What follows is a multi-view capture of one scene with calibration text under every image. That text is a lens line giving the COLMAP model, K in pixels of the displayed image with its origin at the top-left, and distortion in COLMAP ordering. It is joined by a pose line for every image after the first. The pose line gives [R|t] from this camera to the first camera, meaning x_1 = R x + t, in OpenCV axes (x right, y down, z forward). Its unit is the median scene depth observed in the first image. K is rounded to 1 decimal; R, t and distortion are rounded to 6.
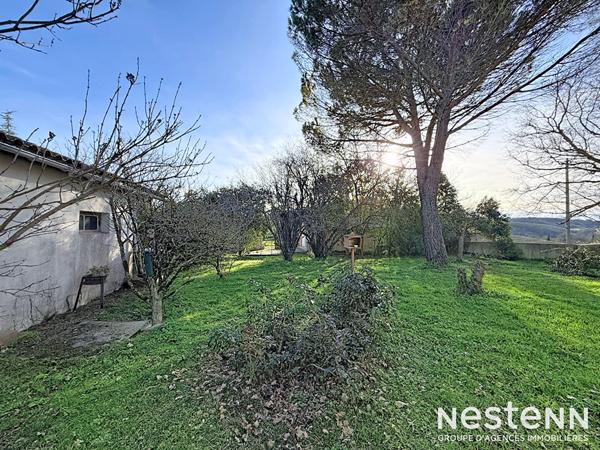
lens RADIAL K [[237.9, 0, 299.5], [0, 237.9, 226.7], [0, 0, 1]] dist [-0.003033, -0.000181]
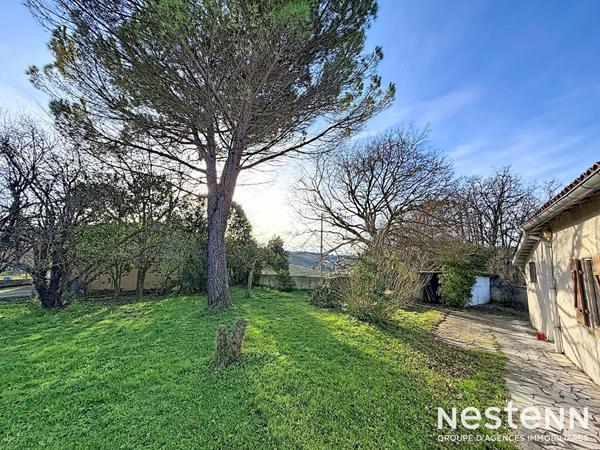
lens RADIAL K [[239.8, 0, 301.1], [0, 239.8, 225.3], [0, 0, 1]] dist [0.002504, 0.000164]
pose [[0.727343, 0.120099, 0.675683, 0.158304], [-0.036139, 0.989905, -0.137047, -0.032366], [-0.685321, 0.075262, 0.724341, 0.119355]]
